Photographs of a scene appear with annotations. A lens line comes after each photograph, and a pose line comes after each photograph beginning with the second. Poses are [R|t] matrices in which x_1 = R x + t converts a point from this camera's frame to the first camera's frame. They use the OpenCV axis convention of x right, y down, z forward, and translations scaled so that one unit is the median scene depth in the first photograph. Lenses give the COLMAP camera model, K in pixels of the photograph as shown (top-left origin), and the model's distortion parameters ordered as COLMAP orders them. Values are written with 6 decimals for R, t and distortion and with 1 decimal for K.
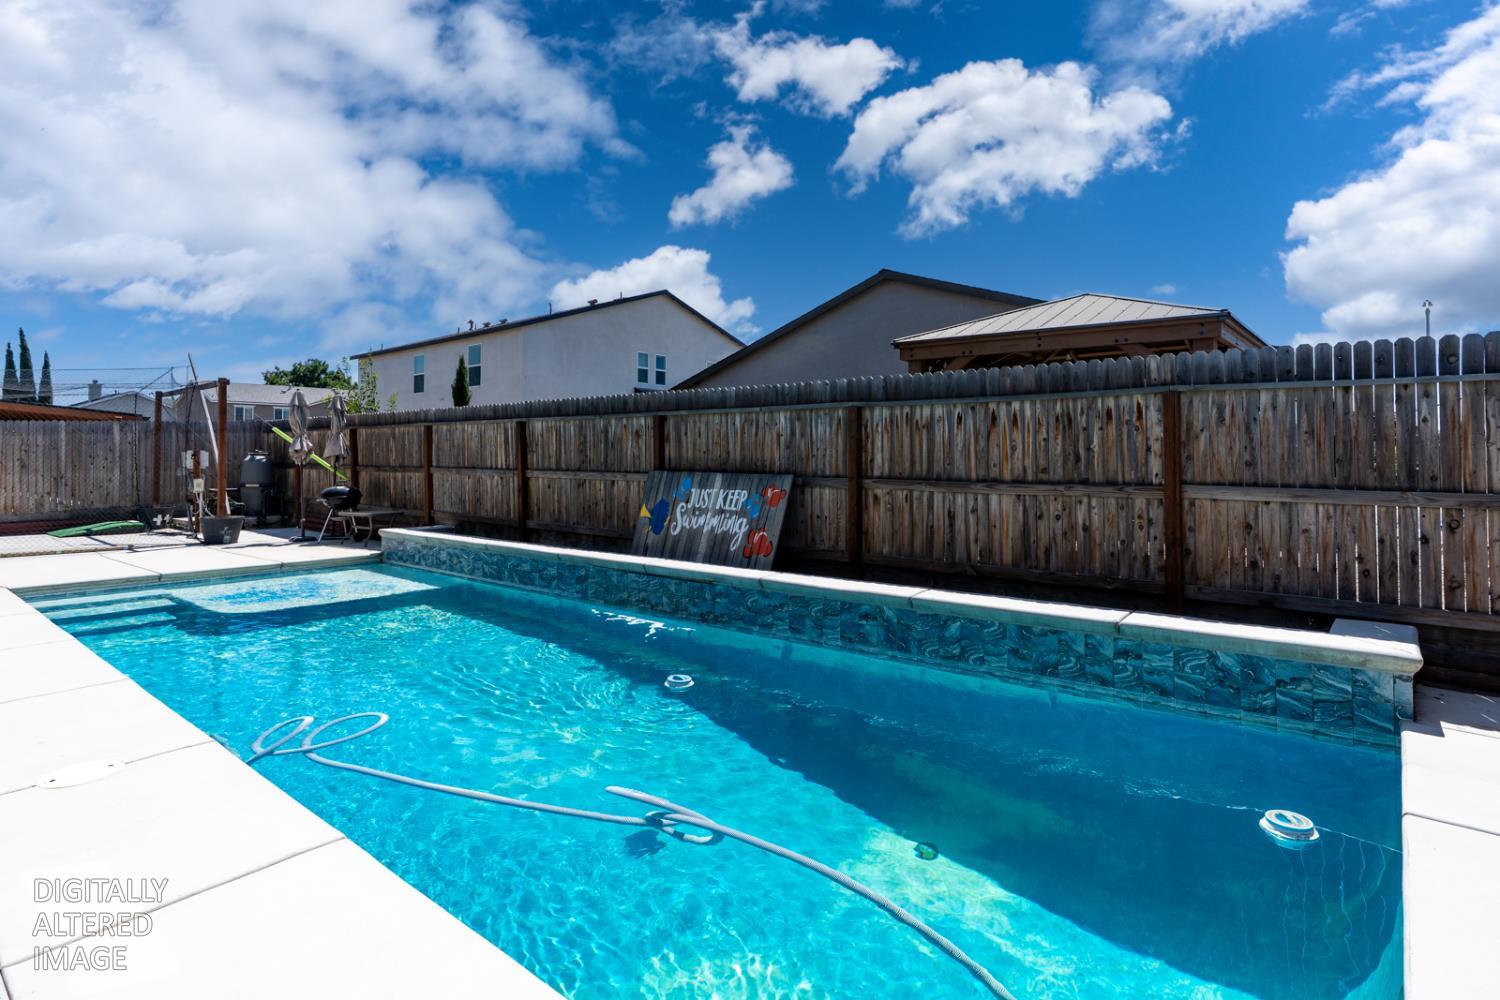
lens RADIAL K [[789.5, 0, 775.0], [0, 789.5, 440.2], [0, 0, 1]] dist [-0.000040, 0.000054]
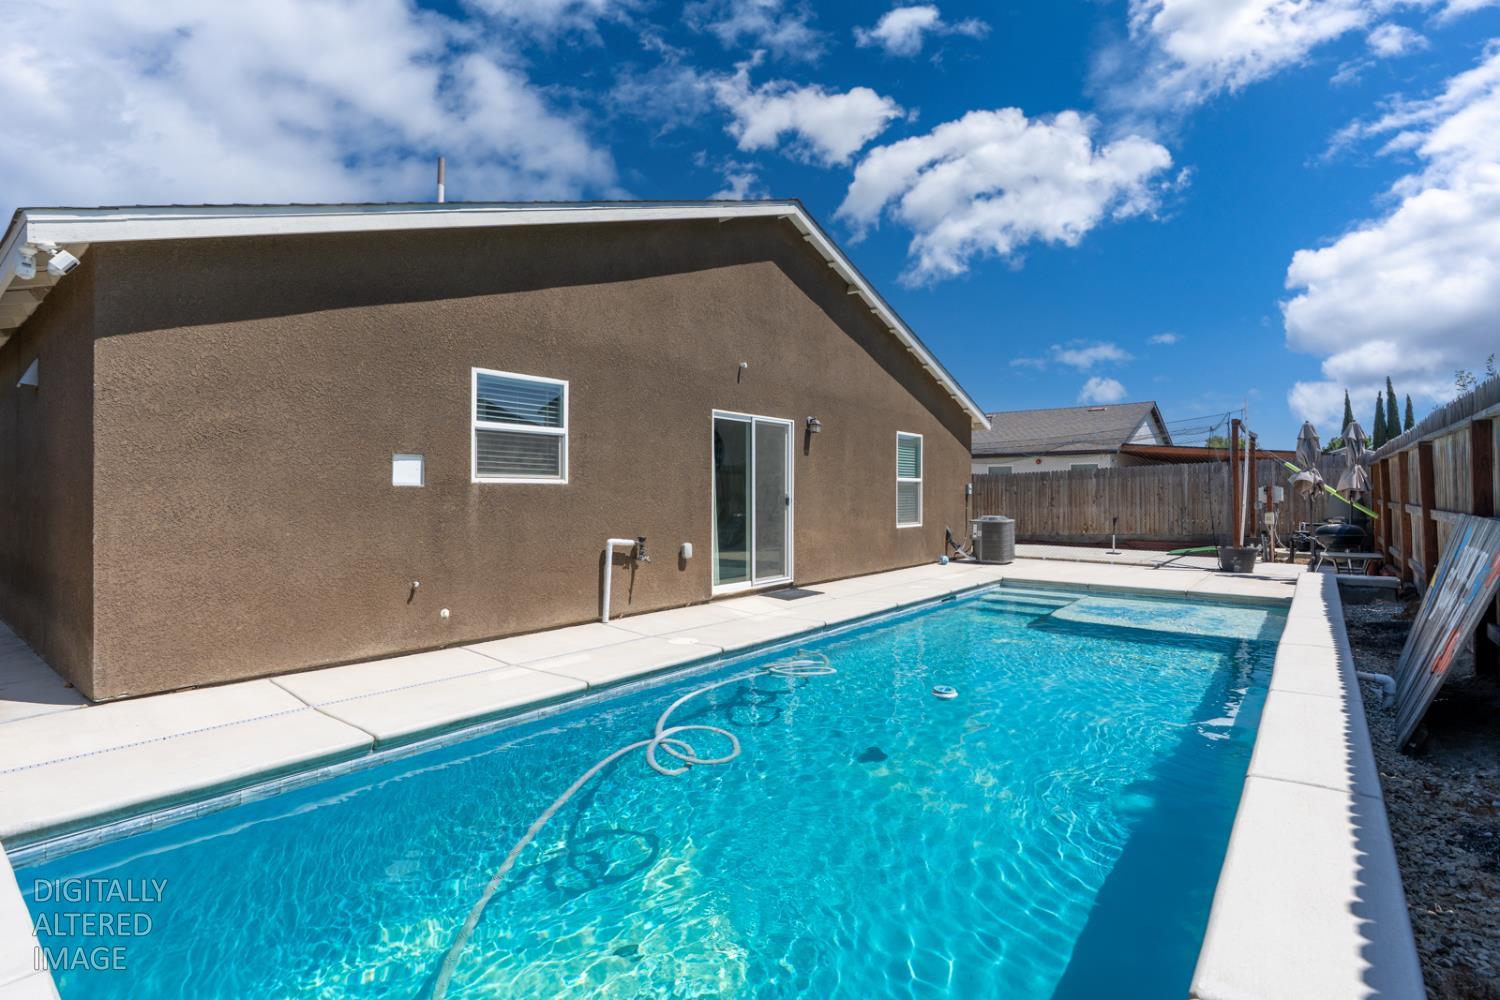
lens RADIAL K [[725.8, 0, 740.7], [0, 725.8, 492.1], [0, 0, 1]] dist [-0.004744, 0.000103]
pose [[0.013346, -0.002065, -0.999909, 0.440926], [0.022991, 0.999734, -0.001758, 0.010793], [0.999647, -0.022966, 0.013390, 0.471461]]
